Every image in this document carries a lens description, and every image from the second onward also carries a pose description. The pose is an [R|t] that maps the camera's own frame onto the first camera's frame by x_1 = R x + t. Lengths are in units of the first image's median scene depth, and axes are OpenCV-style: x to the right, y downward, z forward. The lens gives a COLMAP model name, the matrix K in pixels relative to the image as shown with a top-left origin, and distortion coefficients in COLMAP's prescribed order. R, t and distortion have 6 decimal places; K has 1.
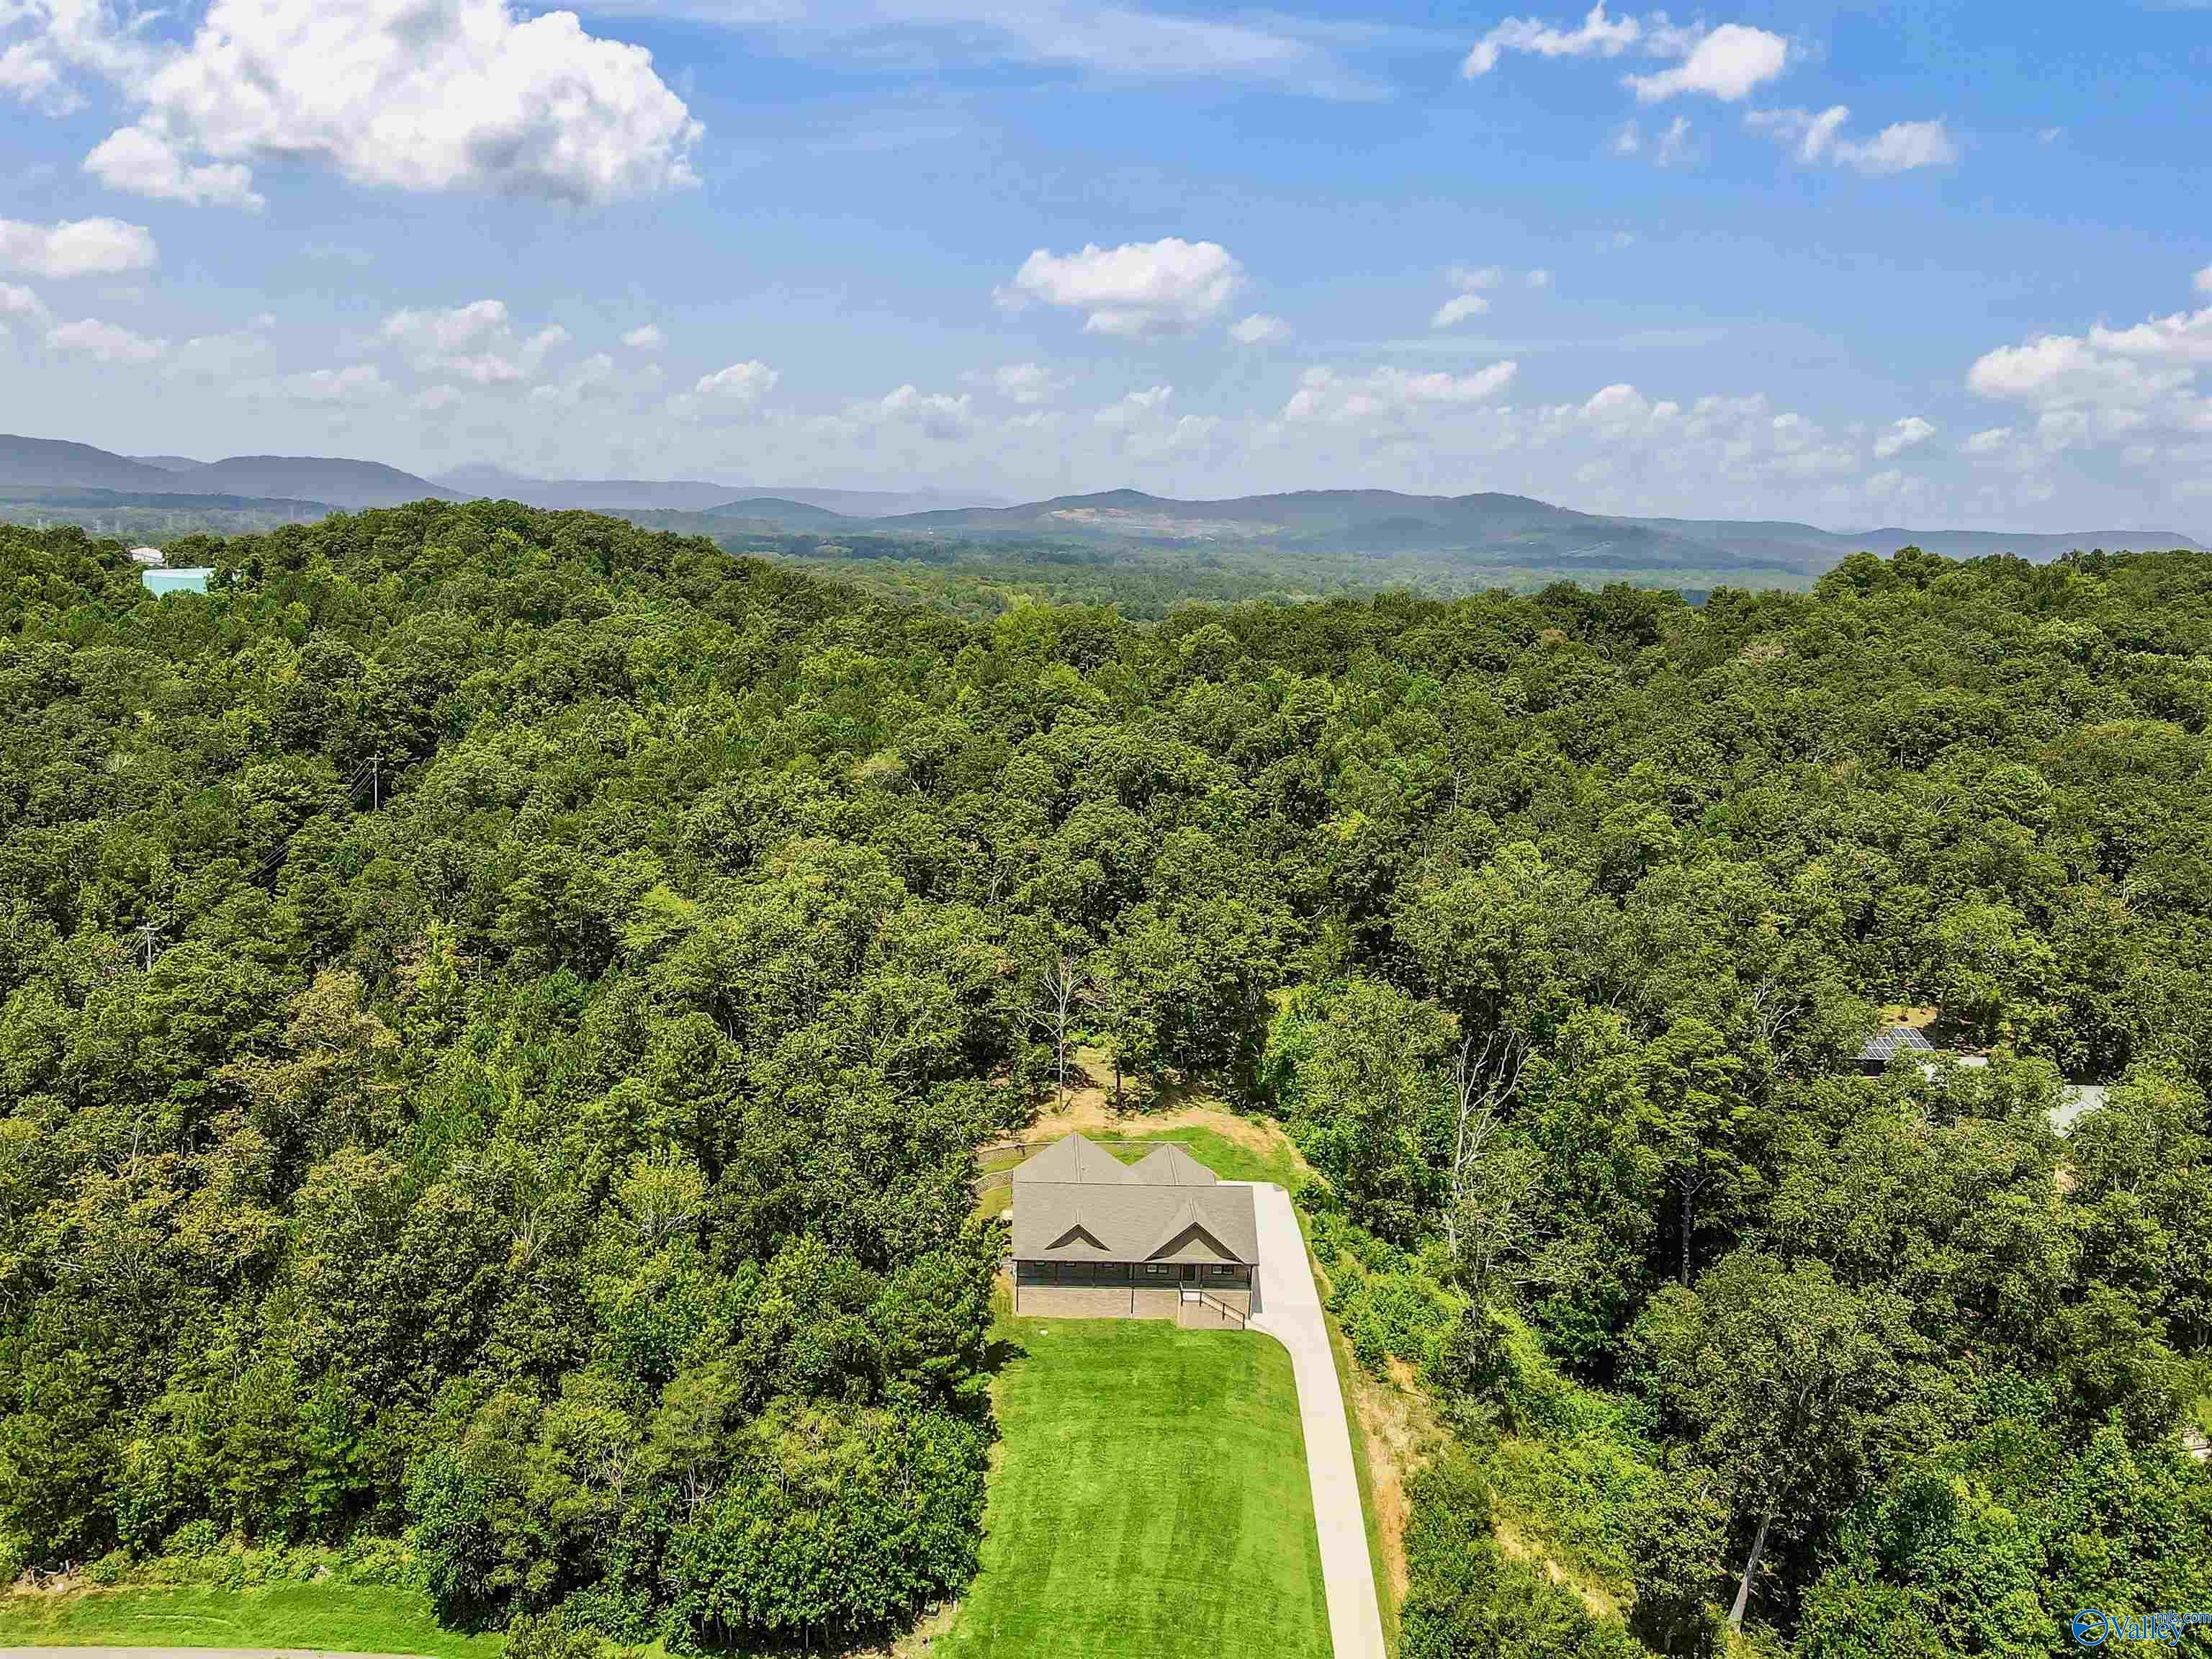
lens RADIAL K [[1622.9, 0, 1122.3], [0, 1622.9, 824.1], [0, 0, 1]] dist [0.008409, 0.010245]
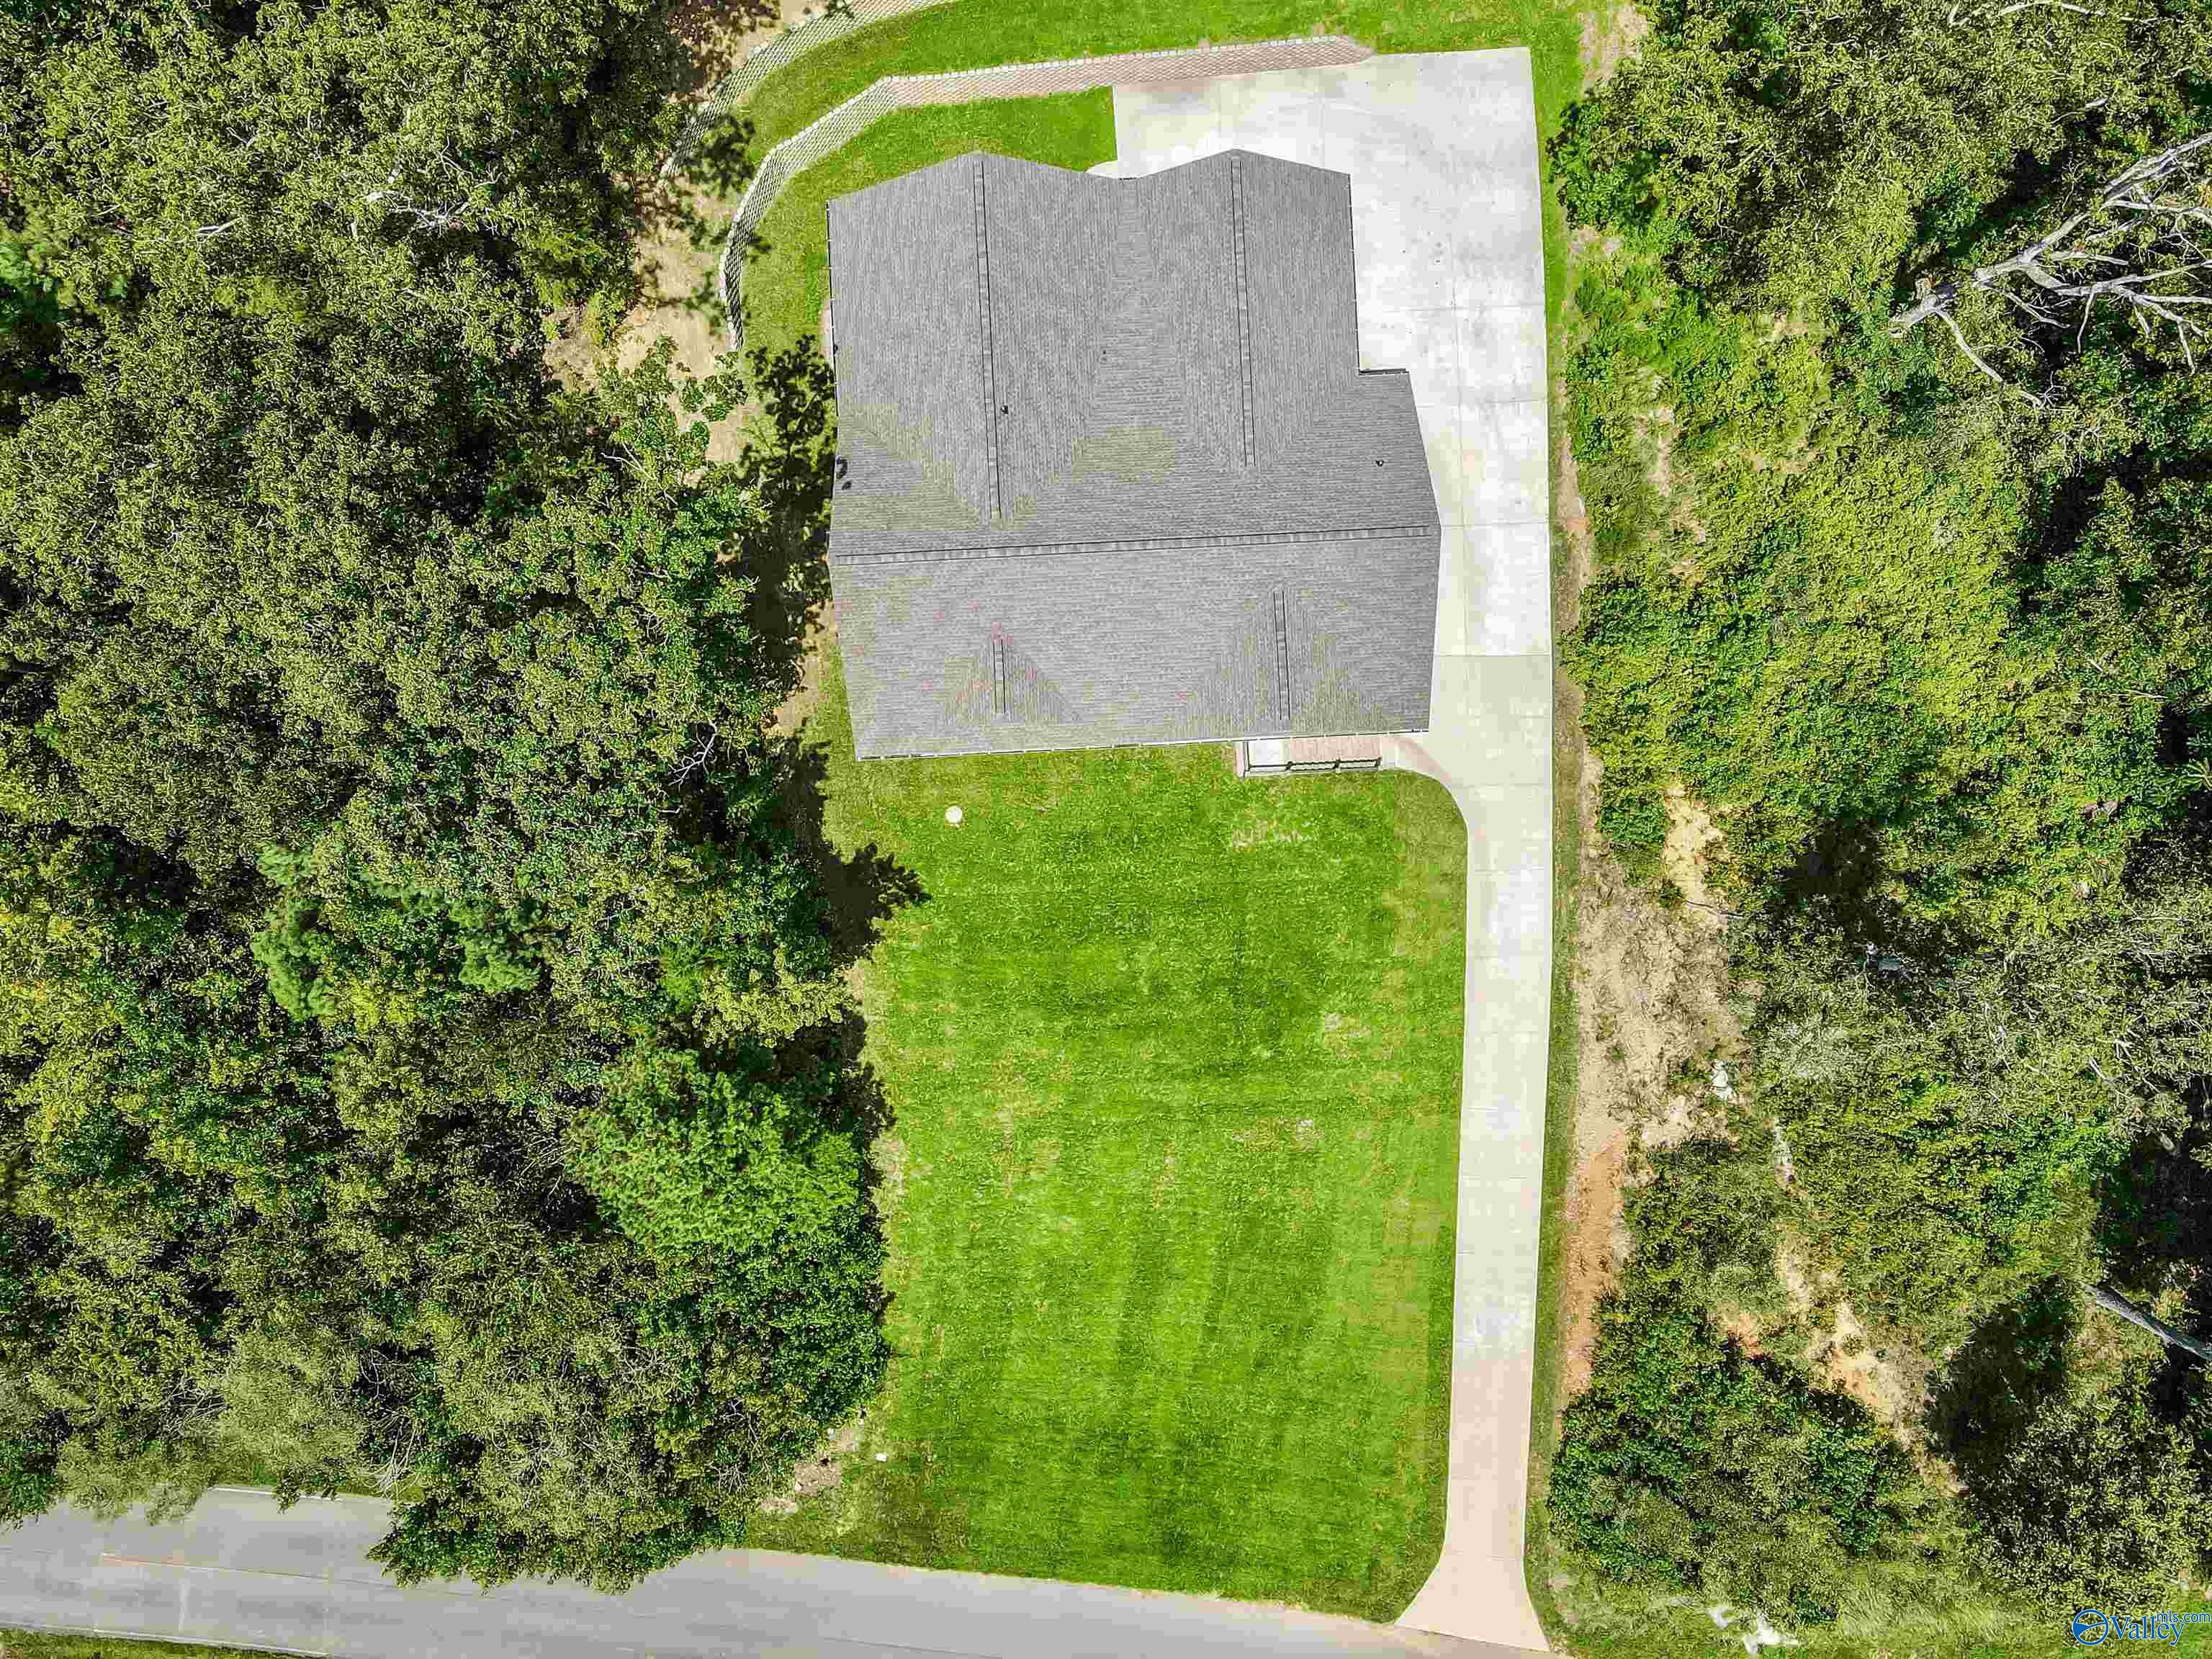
lens RADIAL K [[1622.9, 0, 1122.3], [0, 1622.9, 824.1], [0, 0, 1]] dist [0.008409, 0.010245]
pose [[0.999606, -0.003142, -0.027901, 0.015986], [0.027982, 0.193523, 0.980697, -0.163664], [0.002318, -0.981091, 0.193535, 0.991590]]
